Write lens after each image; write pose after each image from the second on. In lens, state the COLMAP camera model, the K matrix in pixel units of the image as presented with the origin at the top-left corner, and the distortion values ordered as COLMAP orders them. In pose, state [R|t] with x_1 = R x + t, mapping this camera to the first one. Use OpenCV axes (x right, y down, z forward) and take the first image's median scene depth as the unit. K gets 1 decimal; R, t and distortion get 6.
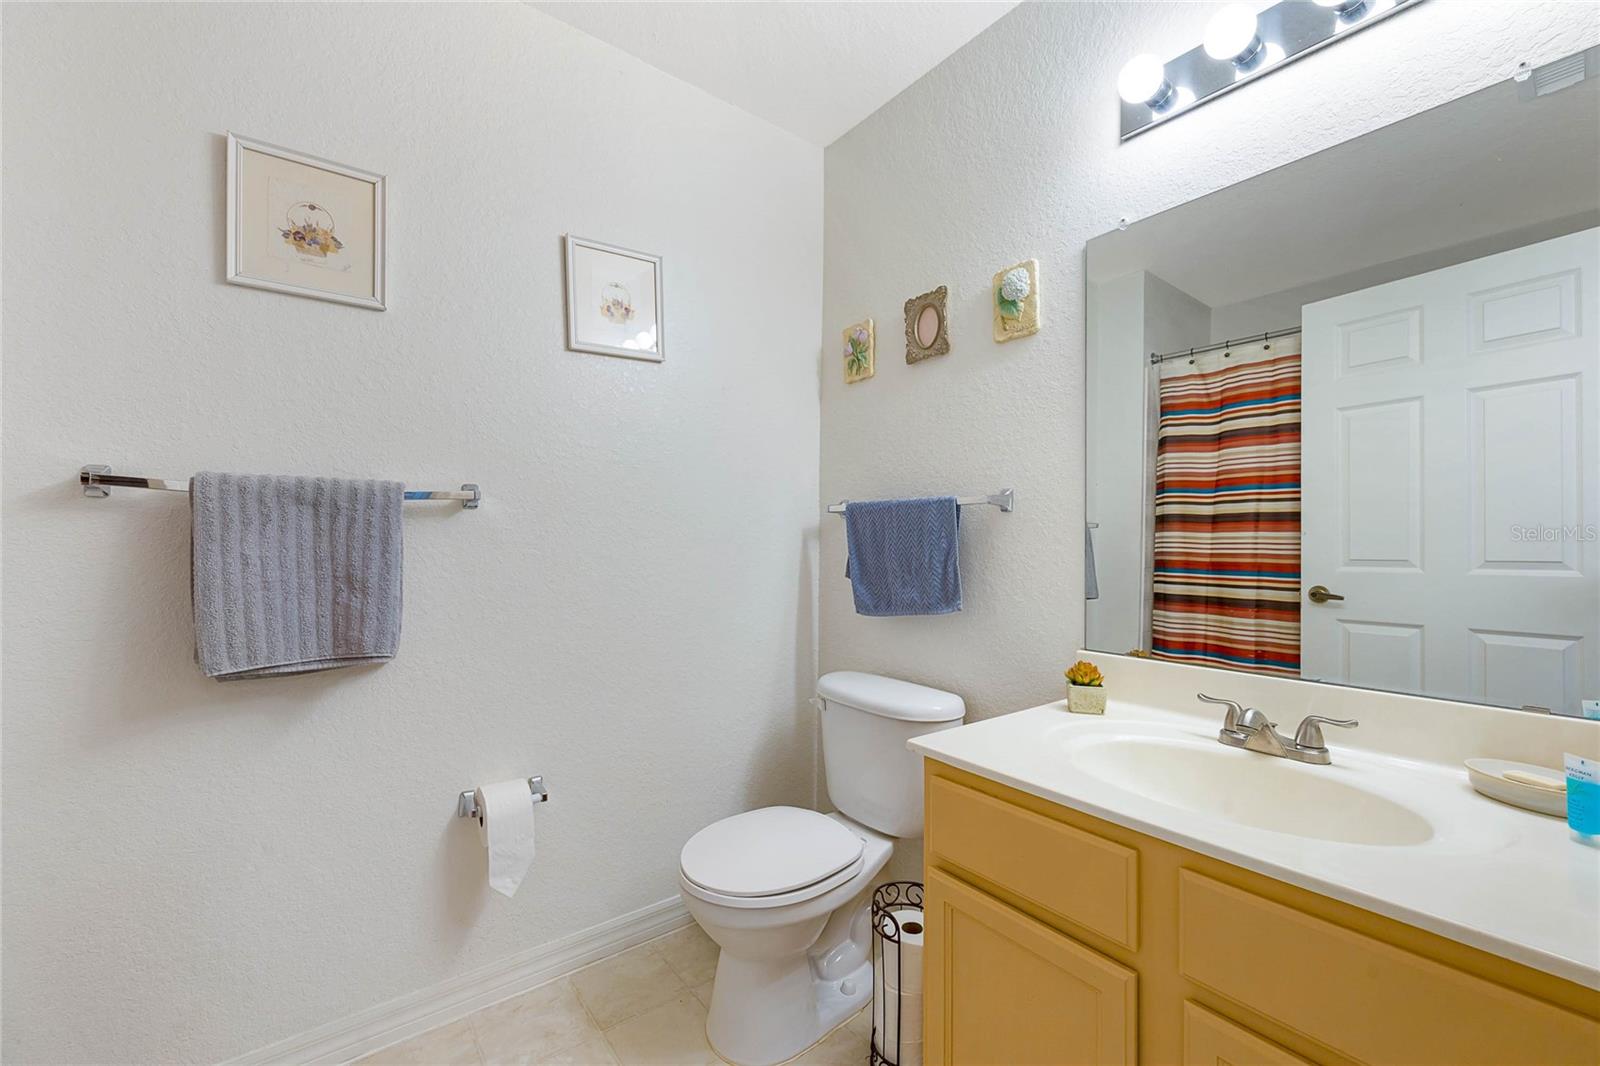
lens RADIAL K [[639.3, 0, 801.4], [0, 639.3, 535.5], [0, 0, 1]] dist [-0.007825, 0.001057]
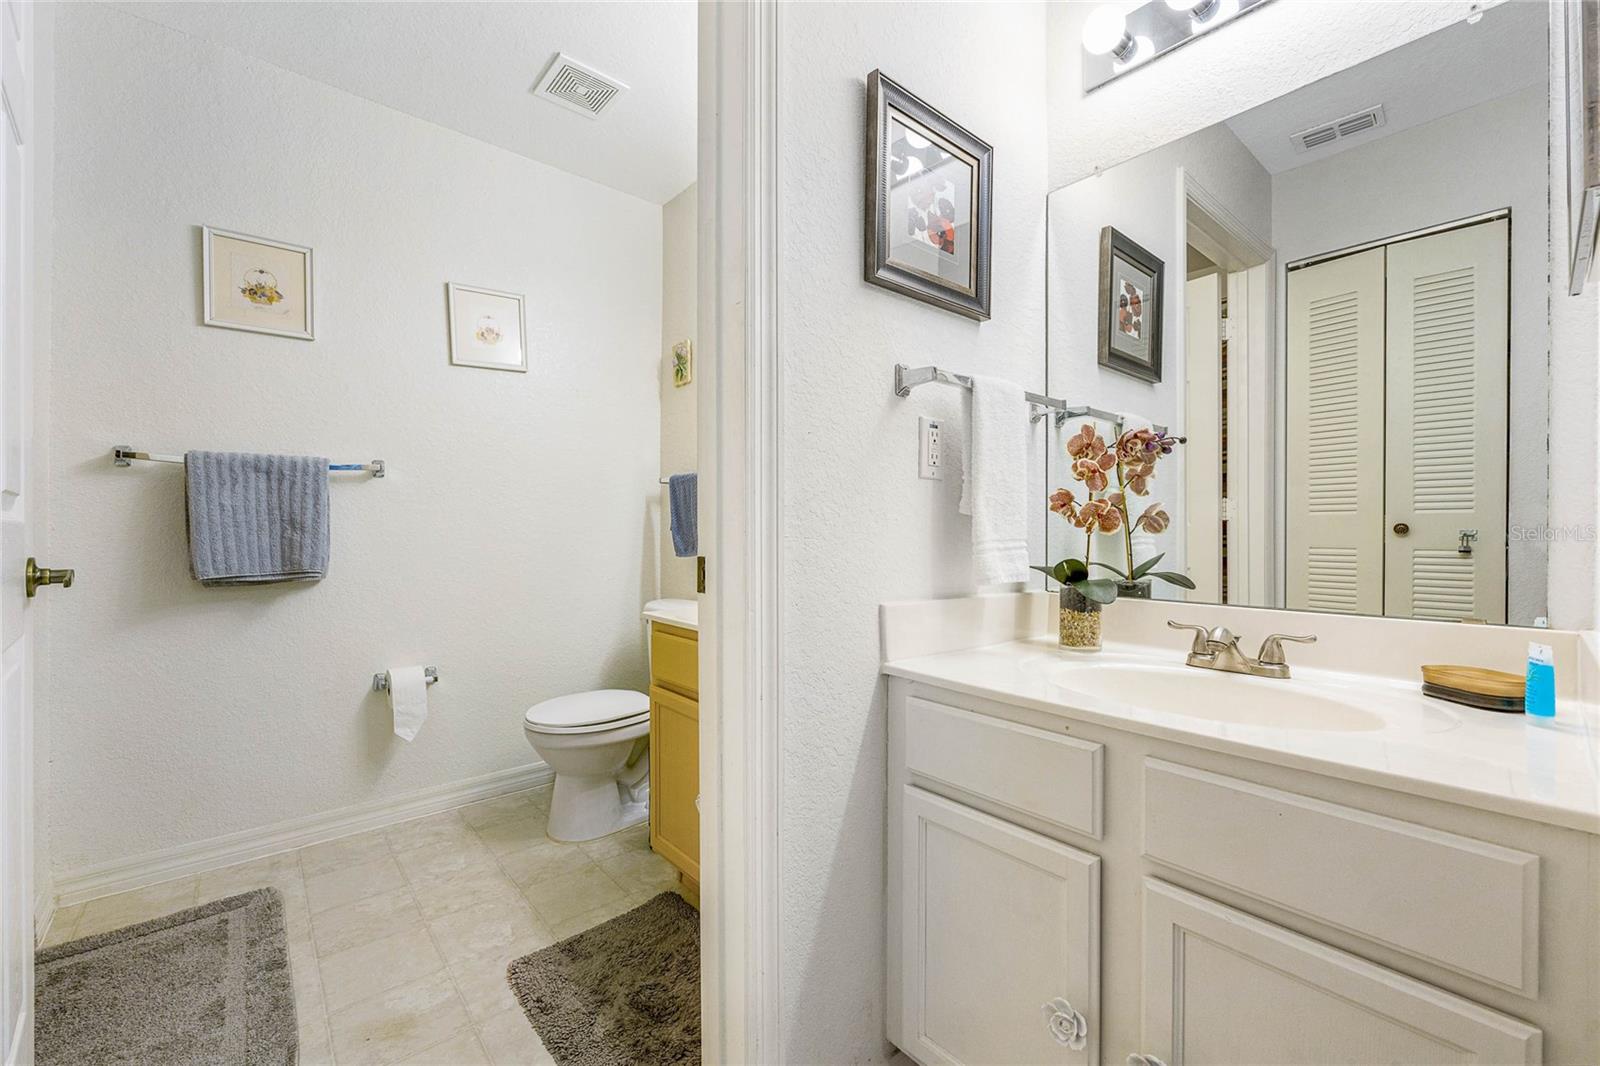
lens RADIAL K [[639.3, 0, 795.9], [0, 639.3, 533.1], [0, 0, 1]] dist [-0.007825, 0.001057]
pose [[0.998803, -0.002105, 0.048859, 0.398637], [0.001028, 0.999757, 0.022042, 0.060997], [-0.048893, -0.021965, 0.998562, -0.550488]]
